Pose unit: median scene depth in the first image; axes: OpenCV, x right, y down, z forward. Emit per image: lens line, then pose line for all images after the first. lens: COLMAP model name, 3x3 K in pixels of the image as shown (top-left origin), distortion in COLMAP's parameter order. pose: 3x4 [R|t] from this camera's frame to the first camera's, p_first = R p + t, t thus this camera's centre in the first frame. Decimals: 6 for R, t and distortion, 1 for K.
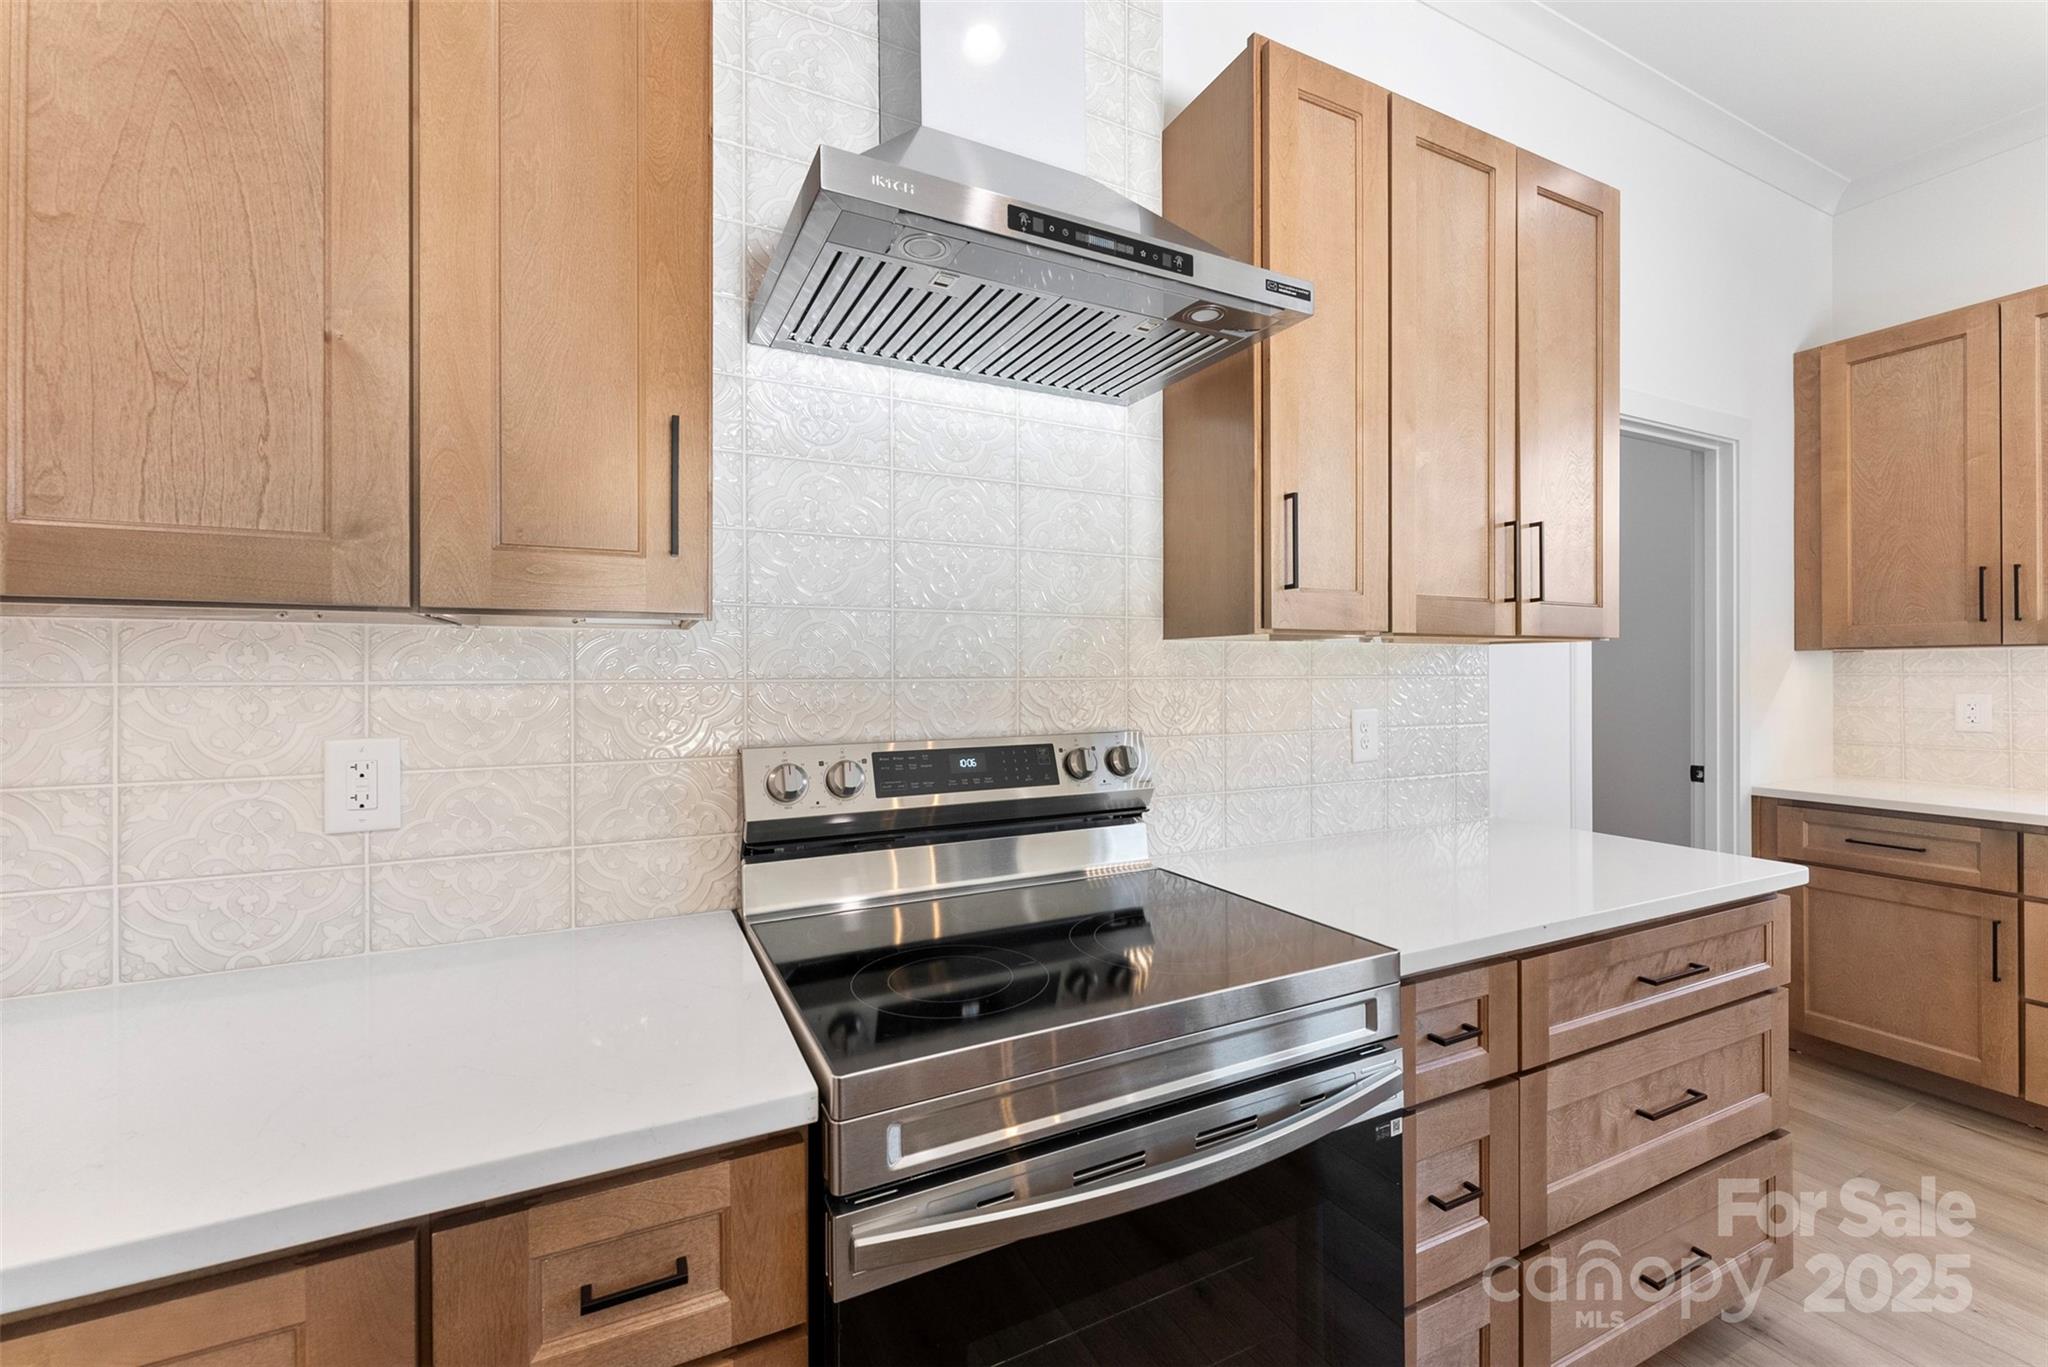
lens RADIAL K [[828.0, 0, 1007.6], [0, 828.0, 673.7], [0, 0, 1]] dist [-0.002994, 0.000916]
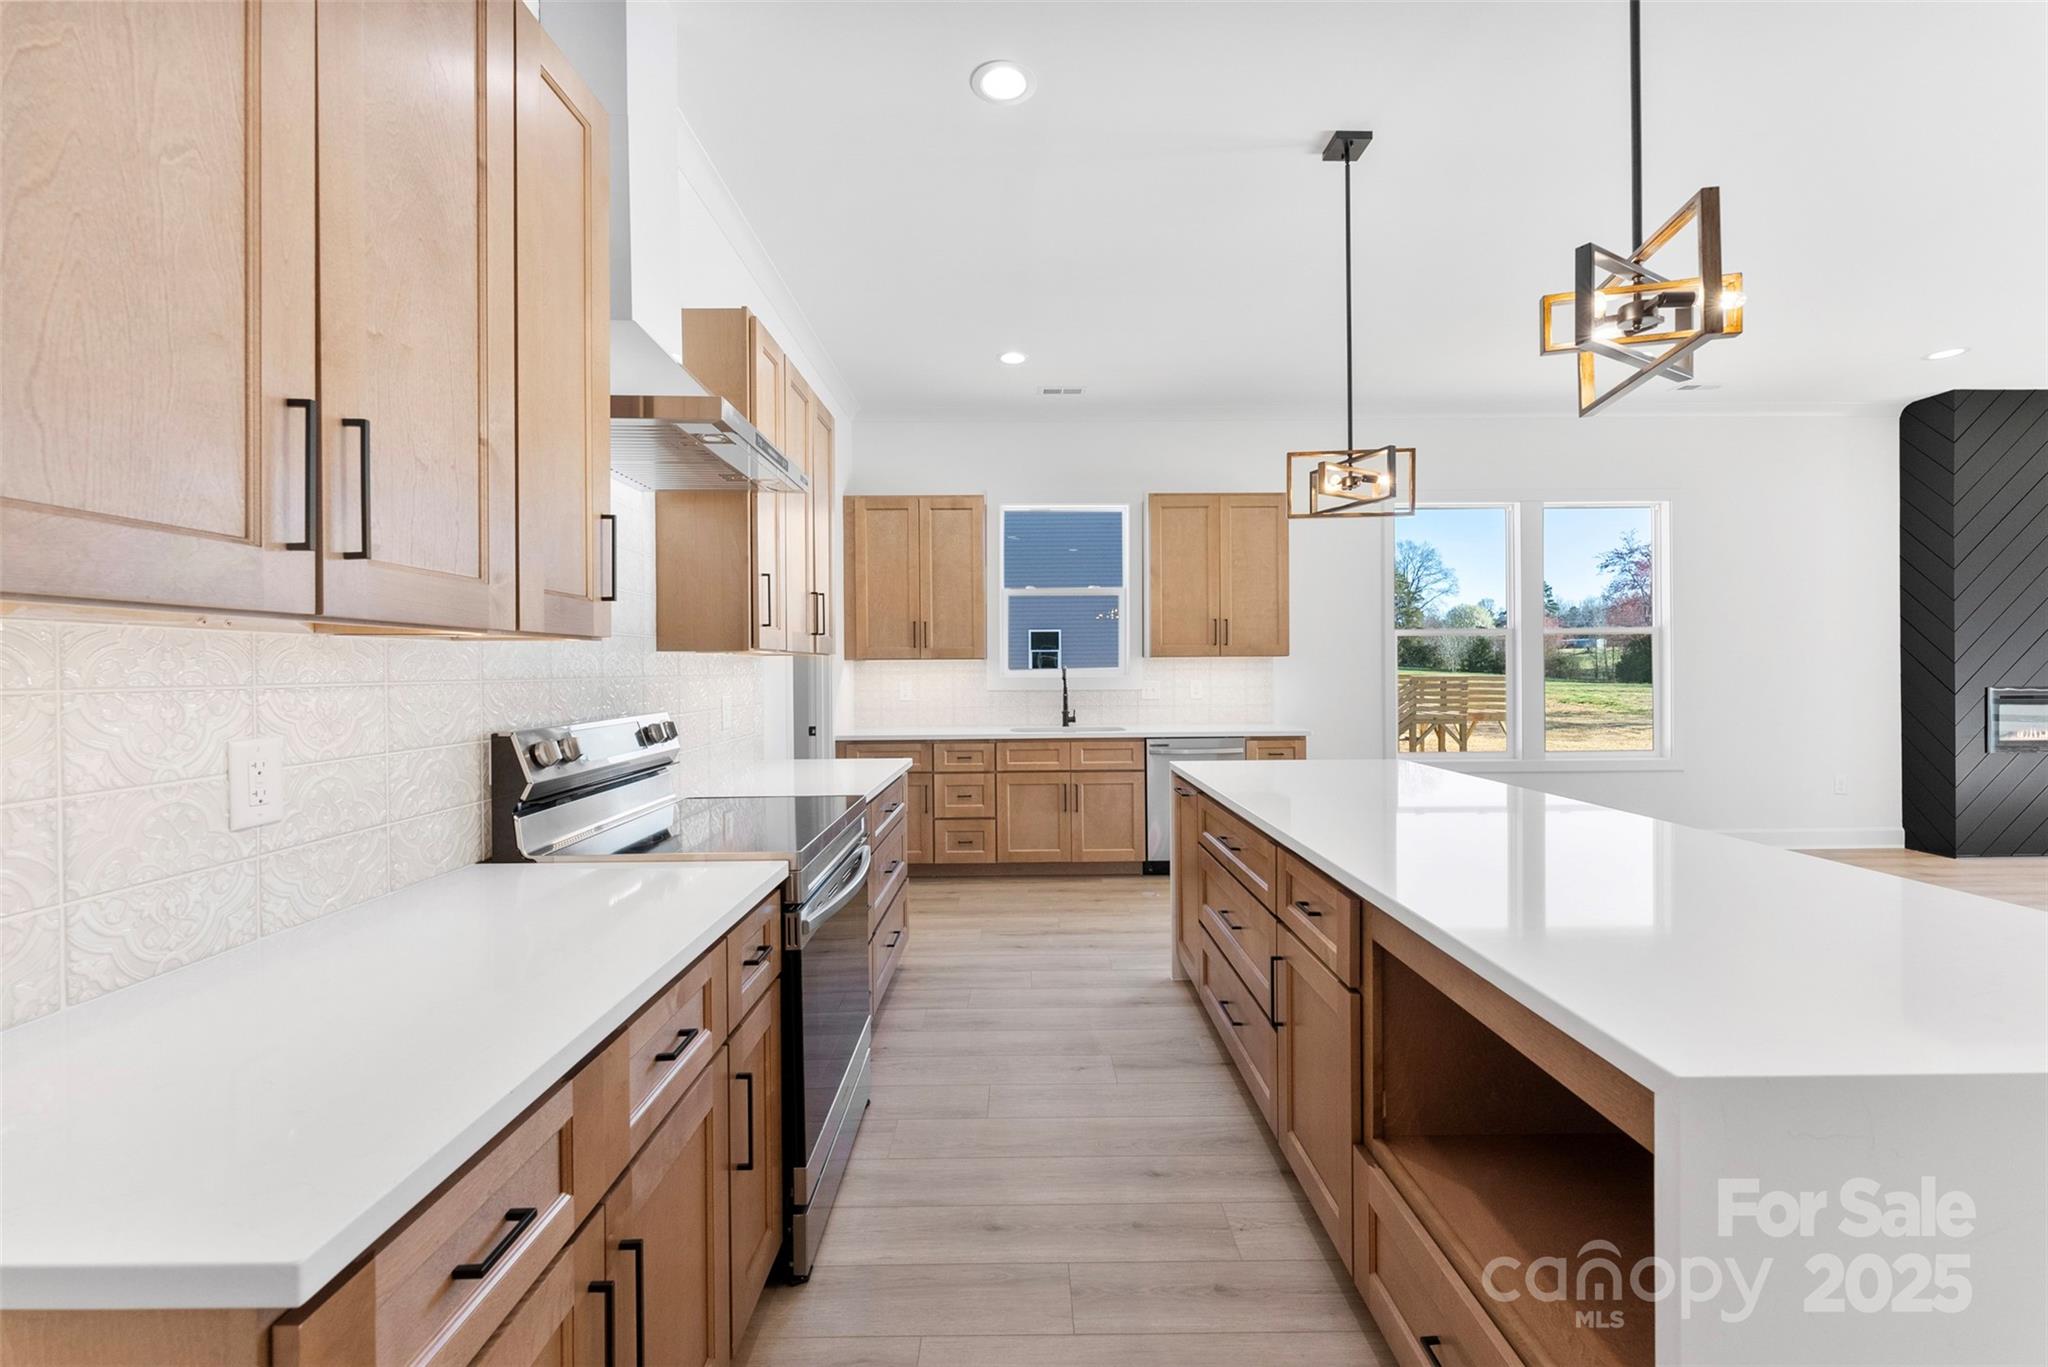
lens RADIAL K [[828.0, 0, 1035.2], [0, 828.0, 677.1], [0, 0, 1]] dist [-0.002994, 0.000916]
pose [[0.421255, -0.009802, 0.906889, -1.370138], [0.007019, 0.999947, 0.007548, -0.002045], [-0.906915, 0.003186, 0.421302, -0.378179]]
